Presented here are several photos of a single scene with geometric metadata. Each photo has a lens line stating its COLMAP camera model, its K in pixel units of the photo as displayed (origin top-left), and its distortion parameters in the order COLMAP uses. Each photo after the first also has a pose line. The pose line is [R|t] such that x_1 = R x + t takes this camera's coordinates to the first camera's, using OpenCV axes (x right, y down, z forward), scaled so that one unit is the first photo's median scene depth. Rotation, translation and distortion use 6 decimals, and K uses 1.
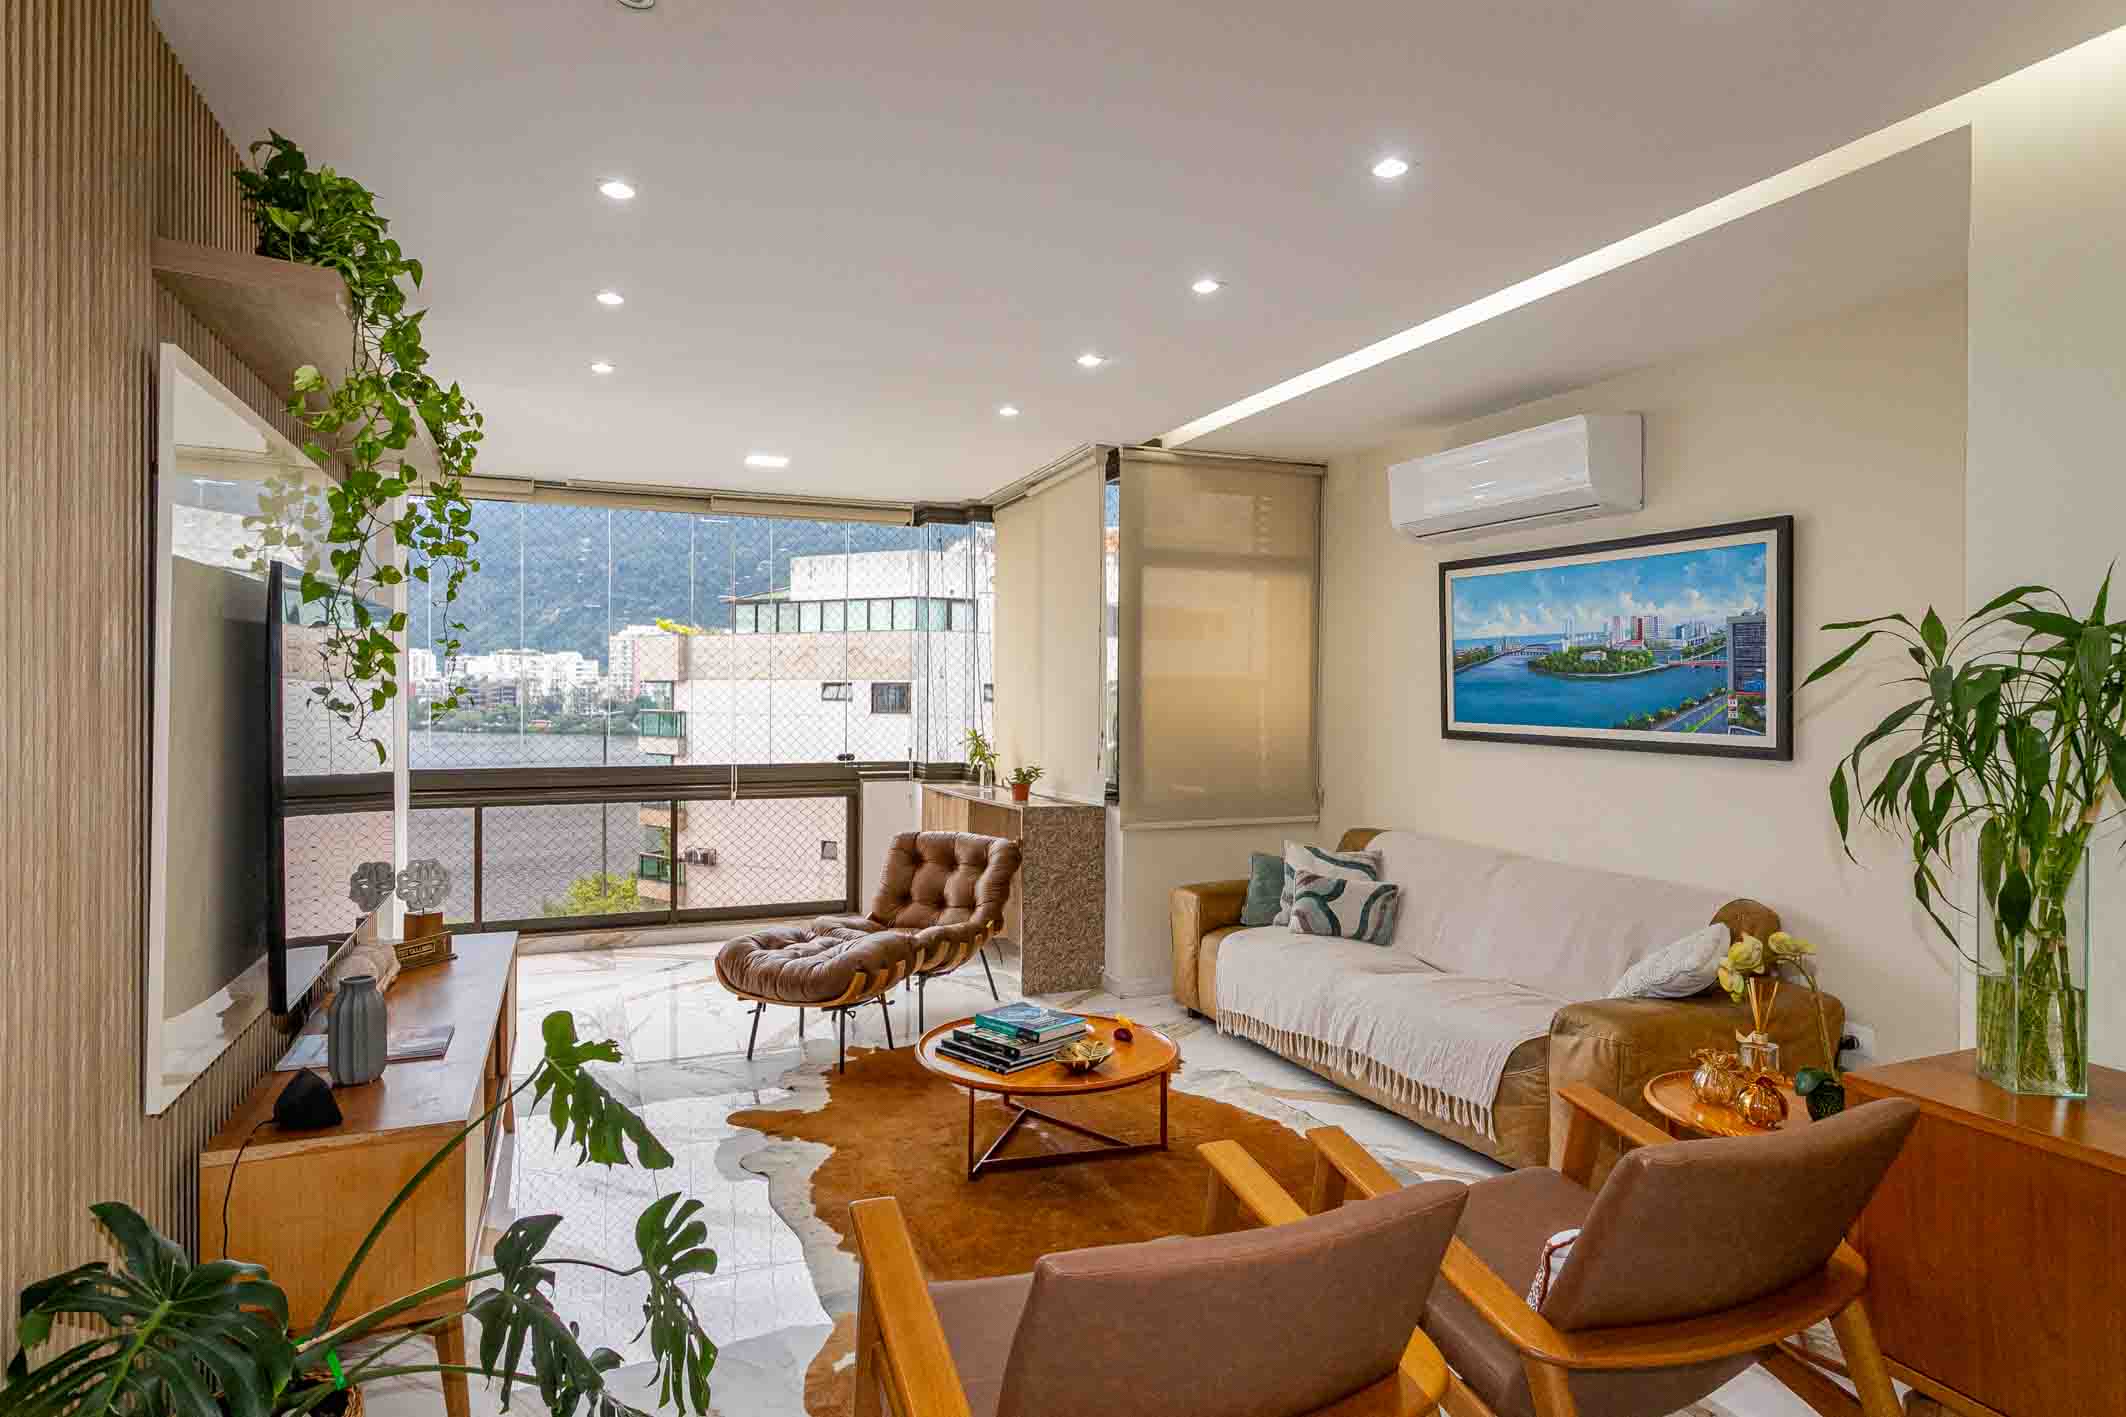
lens RADIAL K [[1188.6, 0, 1072.0], [0, 1188.6, 709.6], [0, 0, 1]] dist [-0.001384, 0.000676]
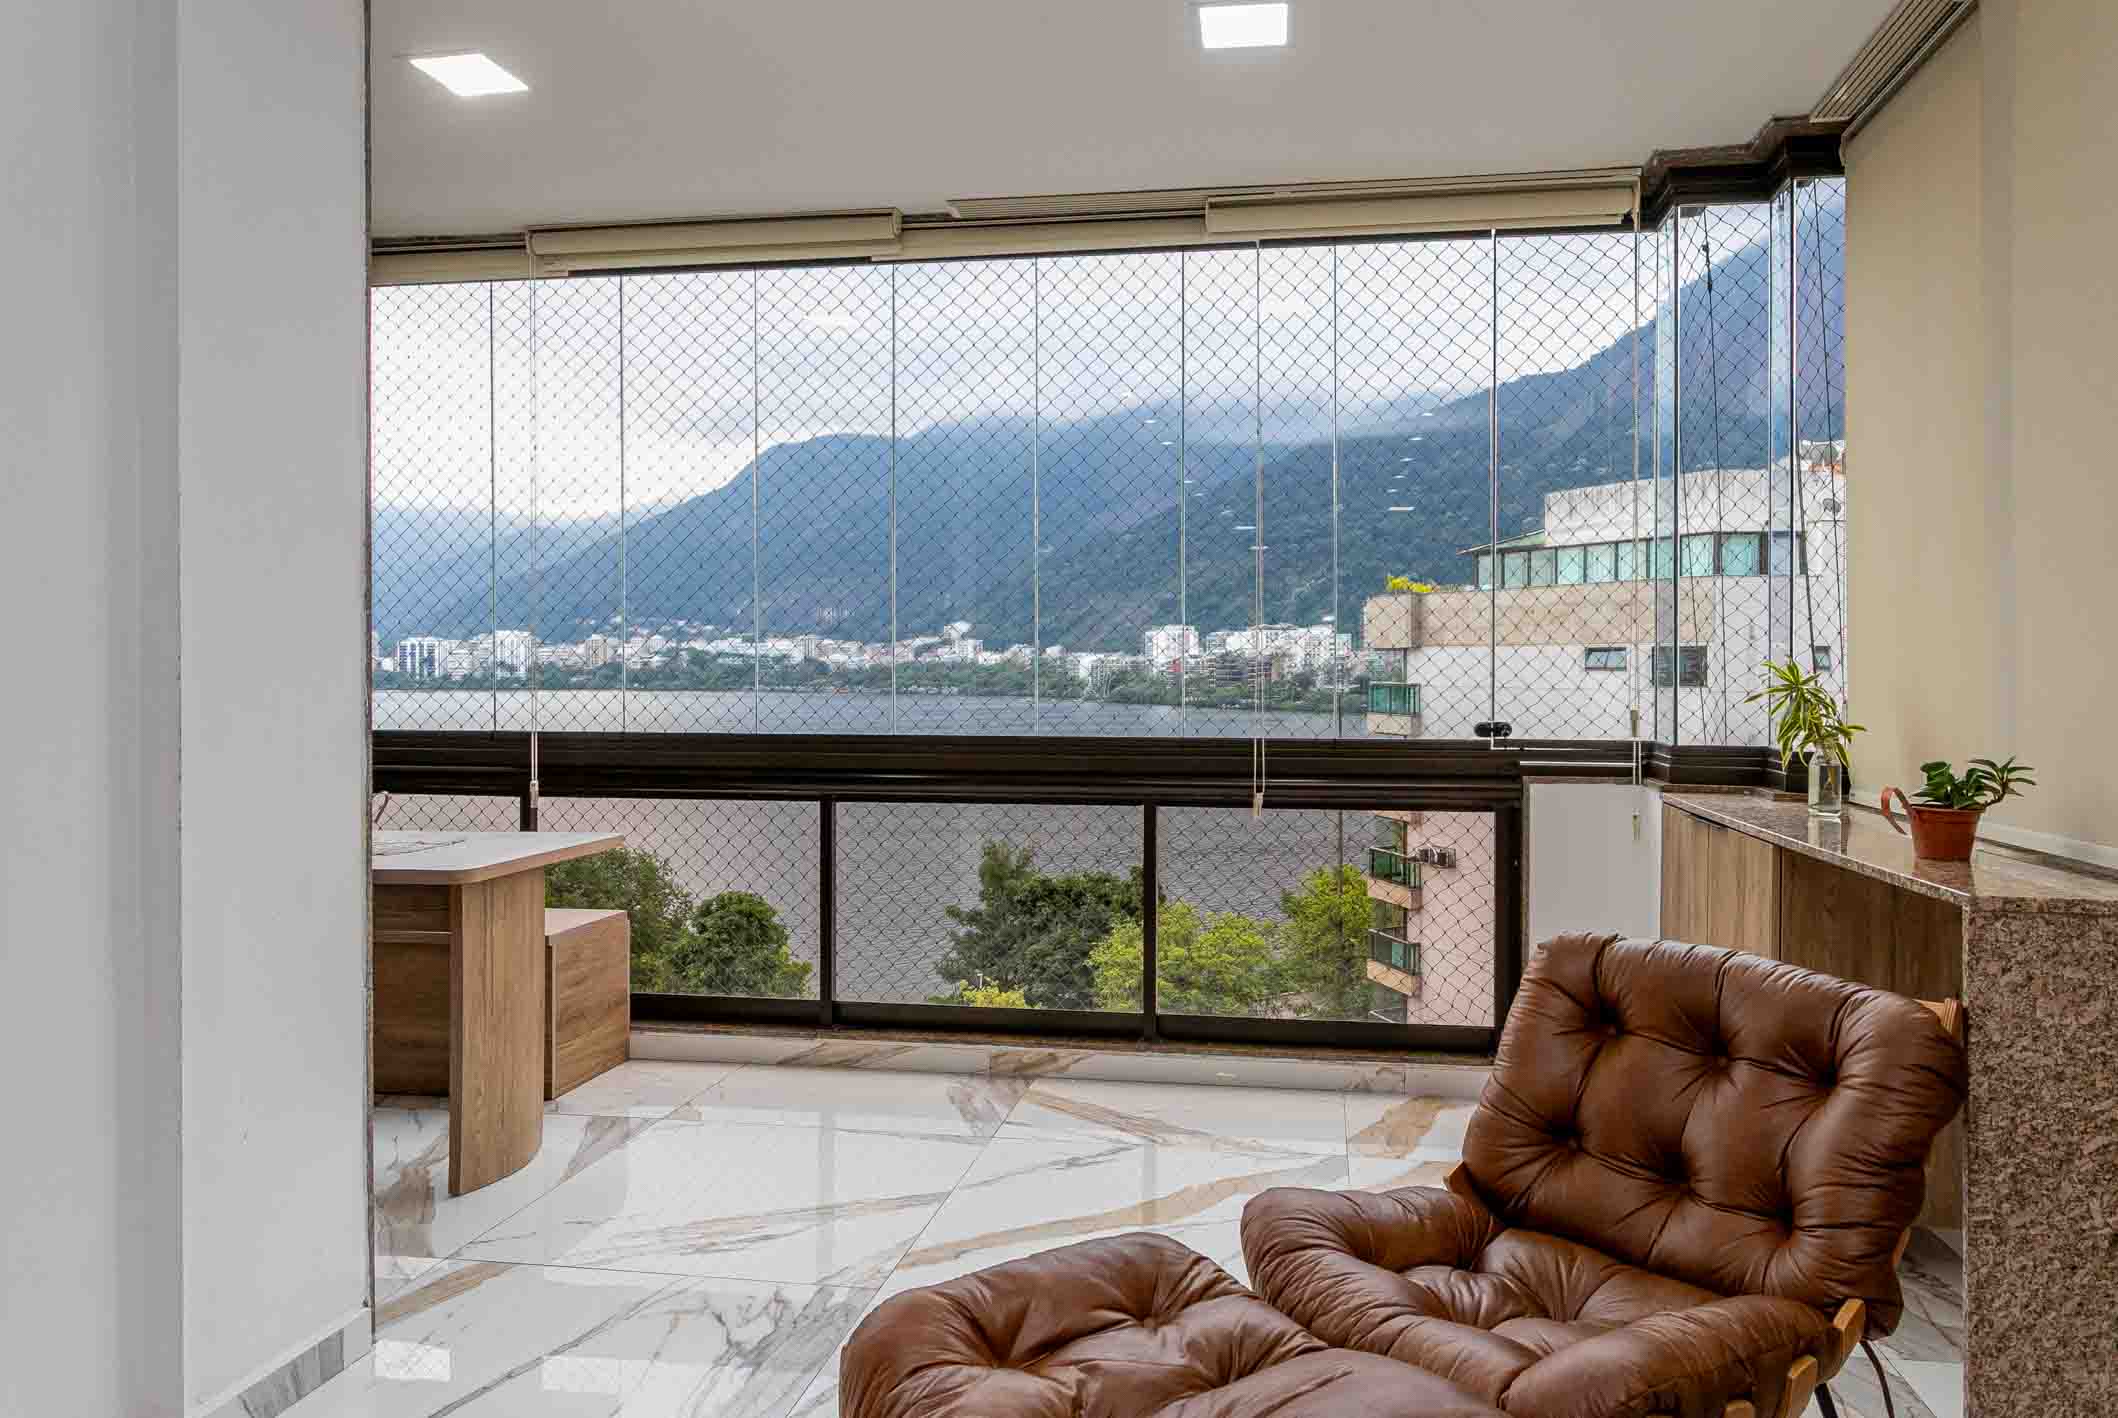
lens RADIAL K [[1342.1, 0, 1123.6], [0, 1342.1, 668.1], [0, 0, 1]] dist [0.005513, -0.000337]
pose [[0.853323, -0.005889, -0.521350, -0.045580], [-0.001440, 0.999906, -0.013651, 0.029571], [0.521381, 0.012400, 0.853234, 0.592279]]
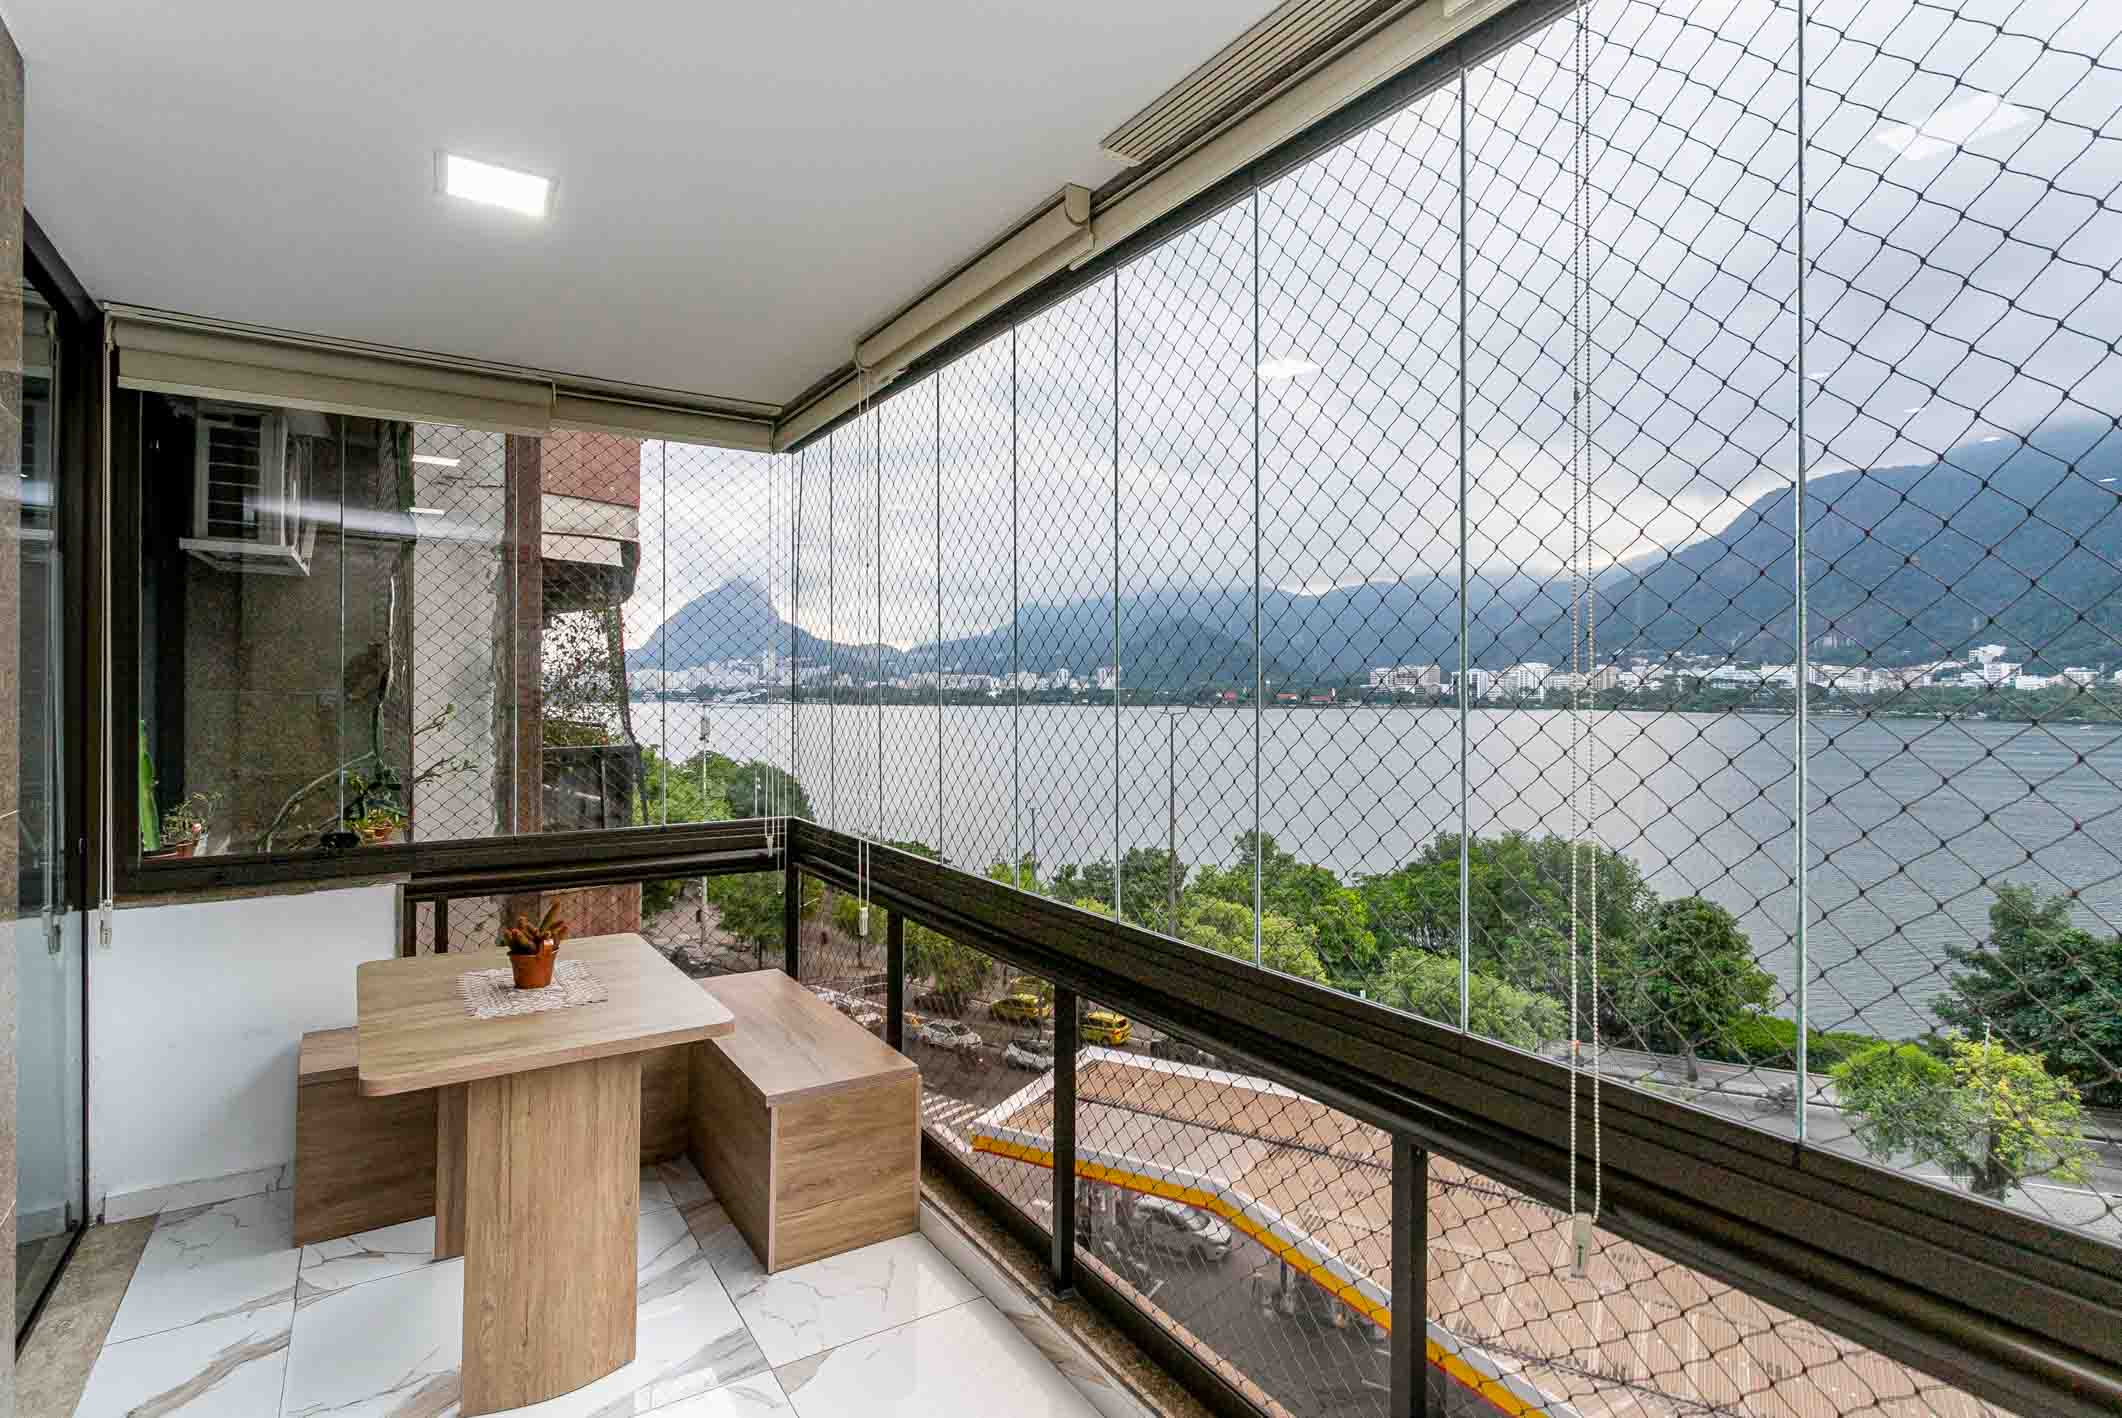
lens RADIAL K [[1042.2, 0, 1078.2], [0, 1042.2, 690.3], [0, 0, 1]] dist [0.001908, 0.000422]
pose [[0.180404, -0.006298, -0.983572, -0.133332], [-0.012579, 0.999883, -0.008709, -0.033891], [0.983512, 0.013944, 0.180304, 1.071067]]
